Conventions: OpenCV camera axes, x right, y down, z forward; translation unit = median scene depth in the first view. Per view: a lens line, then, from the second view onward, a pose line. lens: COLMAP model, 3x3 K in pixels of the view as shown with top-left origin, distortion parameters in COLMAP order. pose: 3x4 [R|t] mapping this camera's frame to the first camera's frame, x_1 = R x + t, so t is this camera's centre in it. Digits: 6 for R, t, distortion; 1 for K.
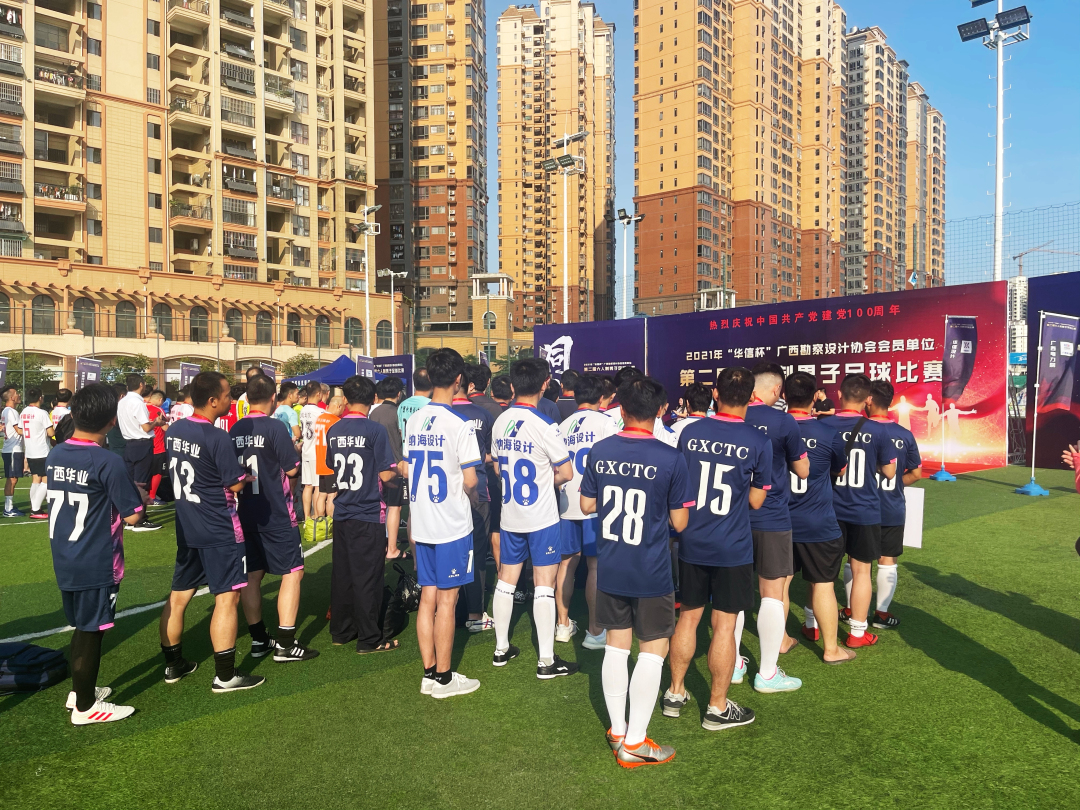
lens RADIAL K [[958.7, 0, 540.0], [0, 958.7, 405.0], [0, 0, 1]] dist [-0.004097, -0.000444]
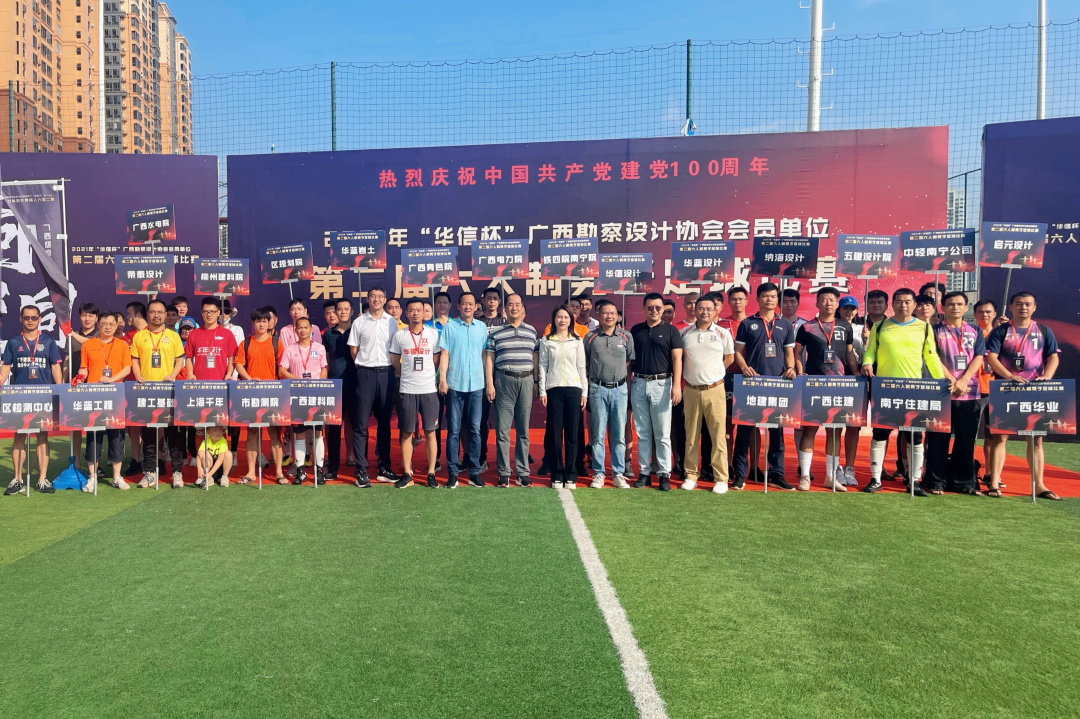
lens RADIAL K [[990.8, 0, 540.0], [0, 990.8, 359.5], [0, 0, 1]] dist [0.036925, -0.017403]
pose [[0.758319, -0.029073, 0.651236, -0.115966], [0.011365, 0.999443, 0.031384, -0.003587], [-0.651785, -0.016397, 0.758226, 0.608137]]
